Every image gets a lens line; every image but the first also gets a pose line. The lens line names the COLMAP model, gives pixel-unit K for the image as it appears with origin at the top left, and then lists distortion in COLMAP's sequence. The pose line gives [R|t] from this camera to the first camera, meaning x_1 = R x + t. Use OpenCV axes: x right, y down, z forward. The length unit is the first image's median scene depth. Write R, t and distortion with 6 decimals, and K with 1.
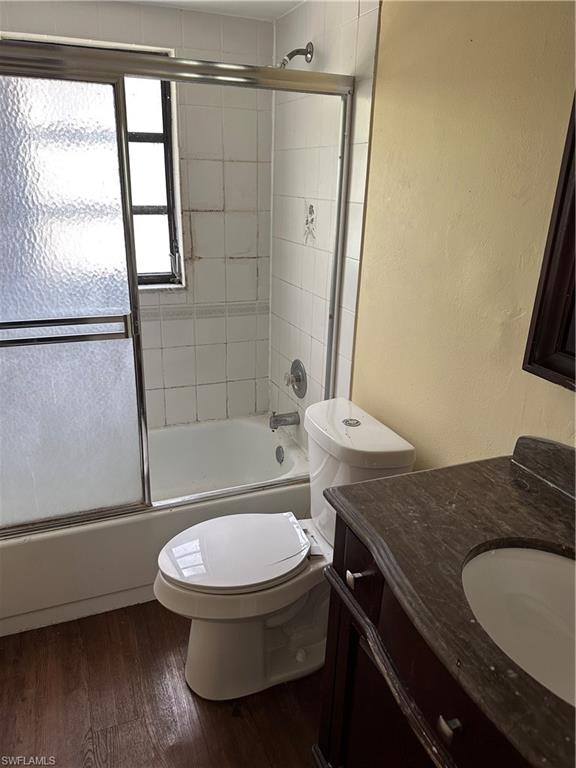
lens RADIAL K [[536.0, 0, 288.0], [0, 536.0, 384.0], [0, 0, 1]] dist [0.023611, -0.004501]
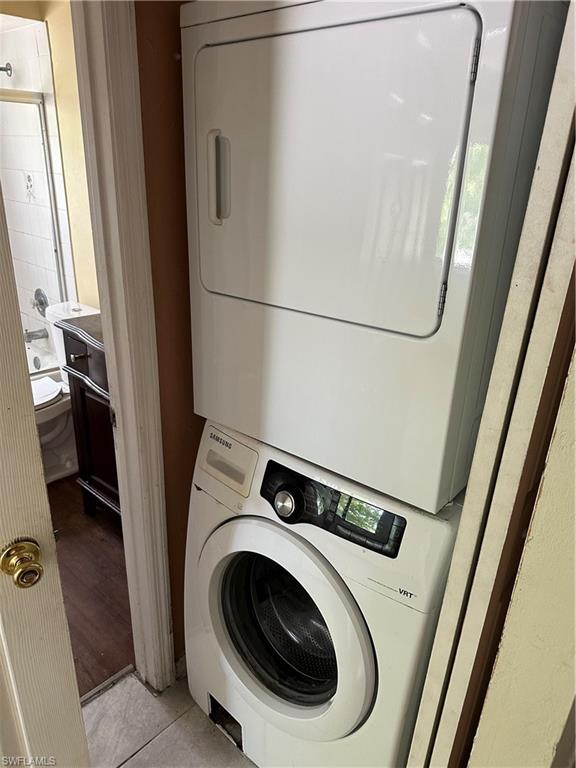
lens RADIAL K [[536.0, 0, 288.0], [0, 536.0, 384.0], [0, 0, 1]] dist [0.023611, -0.004501]
pose [[0.906229, -0.147071, 0.396383, 0.016798], [0.132529, 0.989111, 0.063998, 0.235257], [-0.401478, -0.005464, 0.915852, -0.653518]]
